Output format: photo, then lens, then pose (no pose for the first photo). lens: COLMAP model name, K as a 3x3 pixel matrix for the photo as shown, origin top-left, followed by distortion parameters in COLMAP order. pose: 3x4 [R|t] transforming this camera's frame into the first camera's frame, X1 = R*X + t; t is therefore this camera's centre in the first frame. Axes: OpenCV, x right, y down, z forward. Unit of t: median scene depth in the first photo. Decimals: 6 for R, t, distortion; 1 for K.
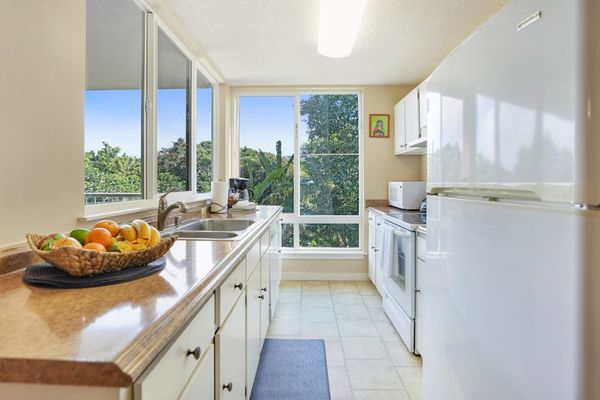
lens RADIAL K [[298.2, 0, 299.7], [0, 298.2, 187.0], [0, 0, 1]] dist [-0.000141, 0.000630]
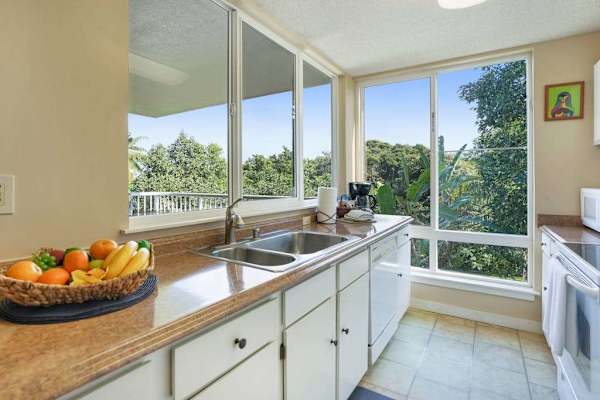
lens RADIAL K [[315.6, 0, 301.0], [0, 315.6, 190.8], [0, 0, 1]] dist [0.002555, 0.001980]
pose [[0.885192, 0.011522, -0.465083, 0.081519], [-0.007944, 0.999922, 0.009654, -0.013492], [0.465158, -0.004851, 0.885215, 0.121911]]
